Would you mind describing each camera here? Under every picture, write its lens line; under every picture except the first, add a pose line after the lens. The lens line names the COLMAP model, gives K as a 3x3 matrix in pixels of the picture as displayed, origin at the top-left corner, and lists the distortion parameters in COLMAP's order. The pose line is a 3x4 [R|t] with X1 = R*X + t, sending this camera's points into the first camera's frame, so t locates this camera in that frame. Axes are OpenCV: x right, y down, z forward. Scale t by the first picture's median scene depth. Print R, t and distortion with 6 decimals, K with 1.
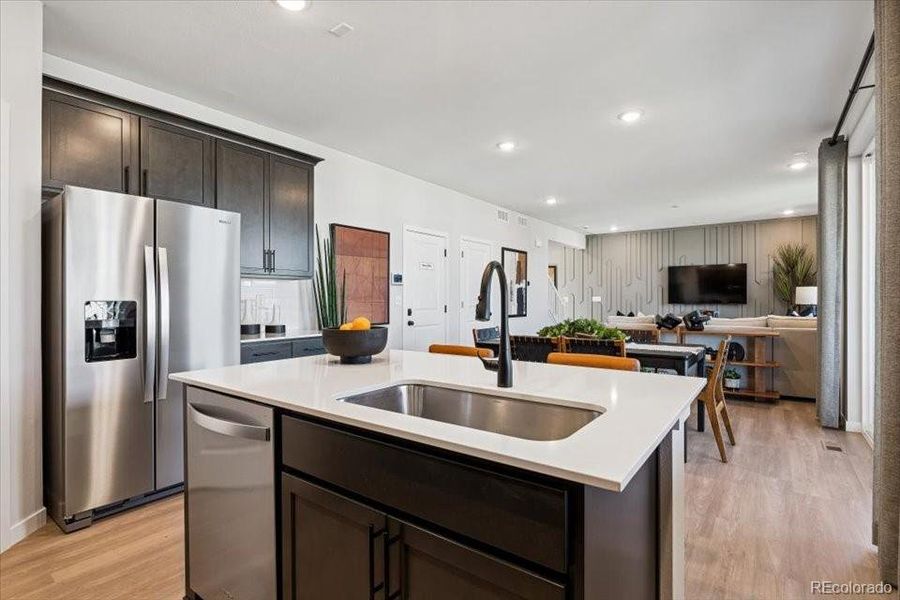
lens RADIAL K [[432.2, 0, 451.0], [0, 432.2, 297.3], [0, 0, 1]] dist [0.003030, -0.005884]
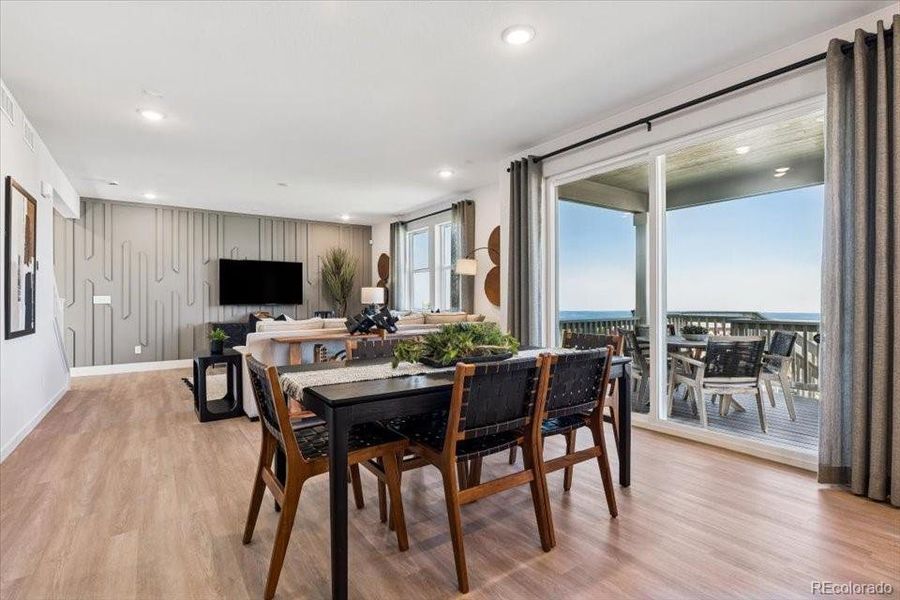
lens RADIAL K [[432.2, 0, 450.2], [0, 432.2, 299.9], [0, 0, 1]] dist [0.003030, -0.005884]
pose [[0.326099, 0.002100, 0.945333, -0.125663], [0.001955, 0.999994, -0.002896, 0.008938], [-0.945334, 0.002793, 0.326093, 0.375094]]
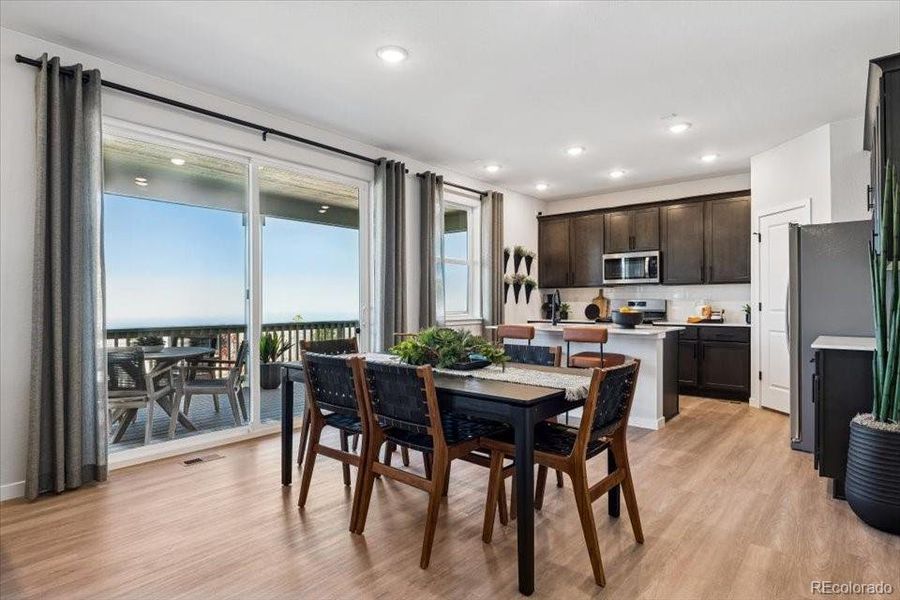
lens RADIAL K [[479.5, 0, 462.2], [0, 479.5, 306.0], [0, 0, 1]] dist [-0.006283, 0.001808]
pose [[-0.997680, 0.001529, 0.068062, 0.108660], [0.001748, 0.999993, 0.003164, 0.007936], [-0.068056, 0.003276, -0.997676, 0.783263]]
